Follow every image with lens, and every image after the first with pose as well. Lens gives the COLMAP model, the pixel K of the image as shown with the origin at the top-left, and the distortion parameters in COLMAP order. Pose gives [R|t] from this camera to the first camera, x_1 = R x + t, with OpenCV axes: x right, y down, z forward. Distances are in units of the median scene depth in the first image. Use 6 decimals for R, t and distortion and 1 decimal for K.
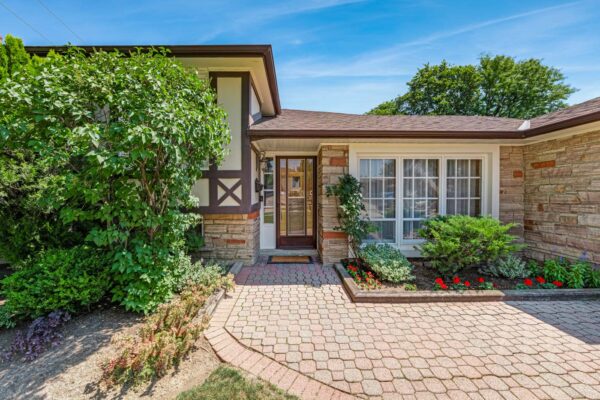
lens RADIAL K [[246.4, 0, 296.3], [0, 246.4, 198.3], [0, 0, 1]] dist [-0.012083, 0.001046]
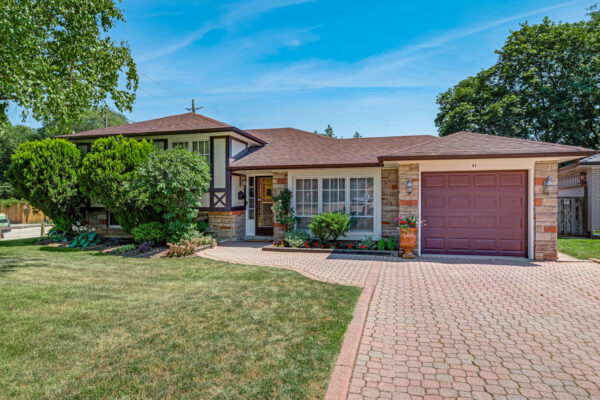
lens RADIAL K [[363.3, 0, 301.1], [0, 363.3, 199.3], [0, 0, 1]] dist [0.002367, 0.002038]
pose [[0.965119, -0.002806, -0.261796, 0.942329], [-0.000436, 0.999924, -0.012327, 0.004732], [0.261811, 0.012011, 0.965044, -1.351242]]
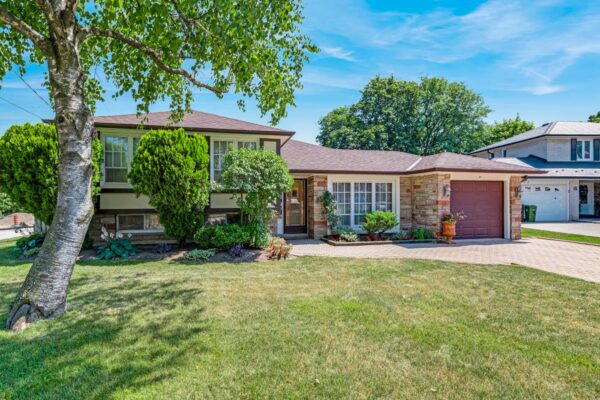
lens RADIAL K [[312.9, 0, 298.6], [0, 312.9, 199.3], [0, 0, 1]] dist [0.002397, -0.002174]
pose [[0.975296, -0.001687, 0.220895, -0.535985], [0.004132, 0.999935, -0.010605, -0.006484], [-0.220863, 0.011256, 0.975240, -1.303133]]
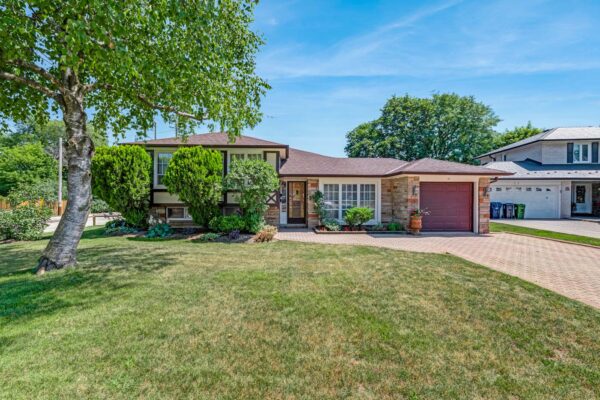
lens RADIAL K [[246.4, 0, 298.8], [0, 246.4, 199.4], [0, 0, 1]] dist [-0.012083, 0.001046]
pose [[0.999364, 0.003210, 0.035526, -0.069395], [-0.003031, 0.999983, -0.005076, 0.001588], [-0.035542, 0.004965, 0.999356, -1.403230]]
